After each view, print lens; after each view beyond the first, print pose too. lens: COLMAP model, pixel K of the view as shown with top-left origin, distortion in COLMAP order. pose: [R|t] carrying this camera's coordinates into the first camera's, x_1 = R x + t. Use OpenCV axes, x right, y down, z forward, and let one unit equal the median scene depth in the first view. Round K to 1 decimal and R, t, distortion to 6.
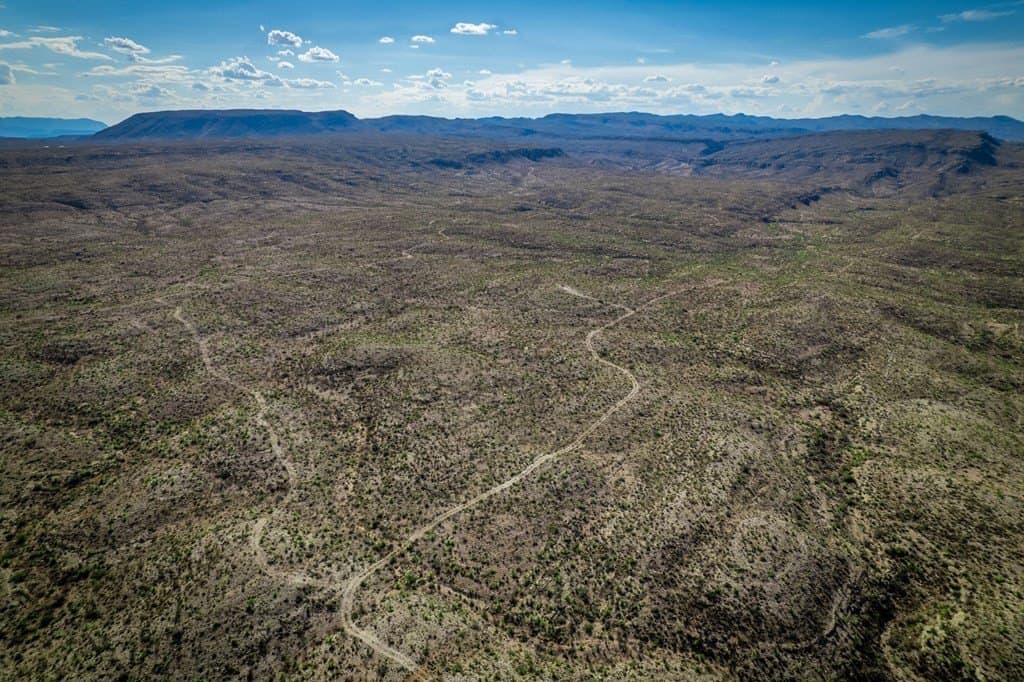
lens RADIAL K [[657.2, 0, 518.0], [0, 657.2, 343.3], [0, 0, 1]] dist [-0.078594, 0.069592]
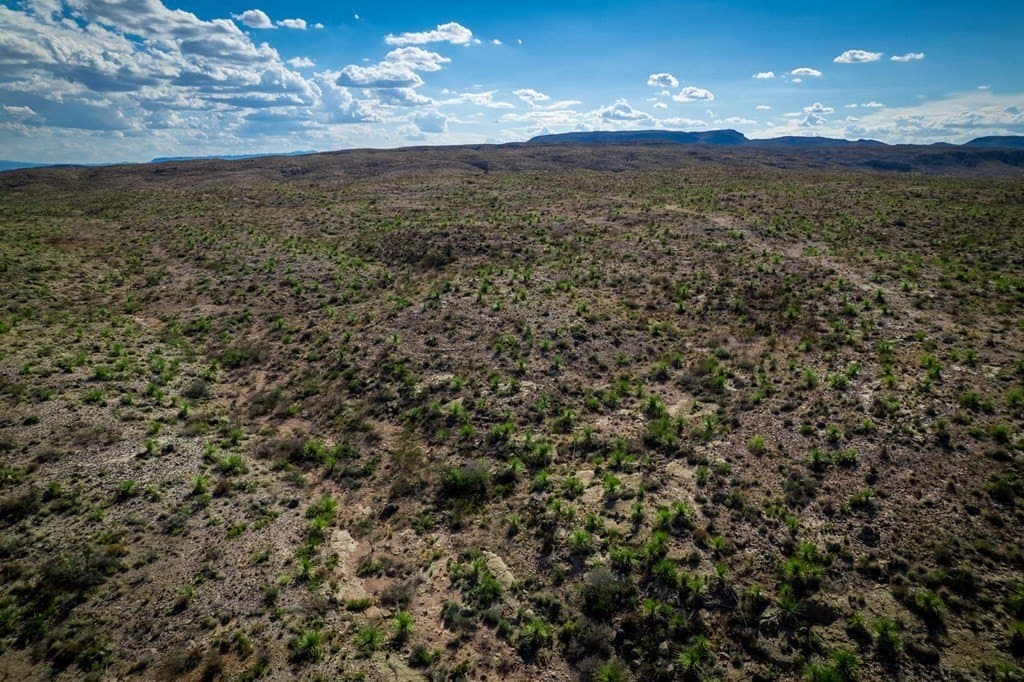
lens RADIAL K [[657.2, 0, 518.0], [0, 657.2, 343.3], [0, 0, 1]] dist [-0.078594, 0.069592]
pose [[0.864556, 0.126372, -0.486388, -0.513886], [-0.151860, 0.988315, -0.013150, 0.077215], [0.479043, 0.085232, 0.873644, 0.770595]]
